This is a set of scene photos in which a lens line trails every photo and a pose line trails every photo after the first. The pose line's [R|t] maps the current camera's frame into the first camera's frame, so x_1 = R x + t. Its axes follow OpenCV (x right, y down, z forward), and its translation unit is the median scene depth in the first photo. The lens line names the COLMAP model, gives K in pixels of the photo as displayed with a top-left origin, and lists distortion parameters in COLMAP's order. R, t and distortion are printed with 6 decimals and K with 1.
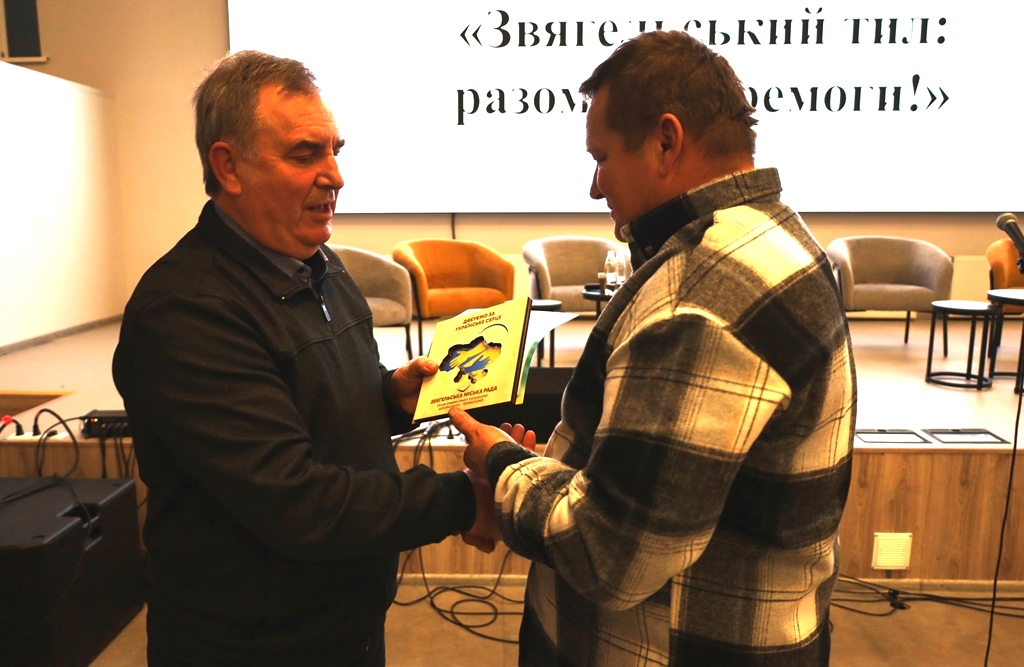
lens RADIAL K [[864.1, 0, 475.3], [0, 864.1, 352.1], [0, 0, 1]] dist [-0.019152, 0.024804]
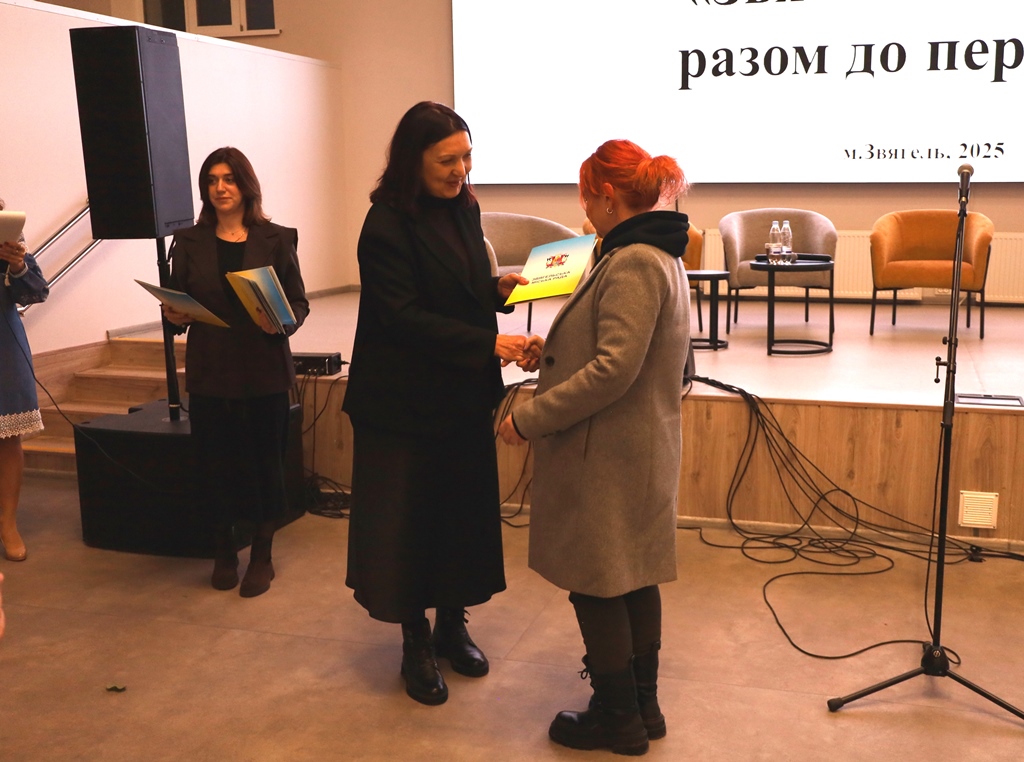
lens RADIAL K [[1122.8, 0, 582.7], [0, 1122.8, 376.3], [0, 0, 1]] dist [-0.004733, 0.000000]
pose [[0.974173, 0.036120, -0.222897, 0.182116], [-0.034701, 0.999345, 0.010279, 0.043088], [0.223122, -0.002279, 0.974788, -0.236158]]
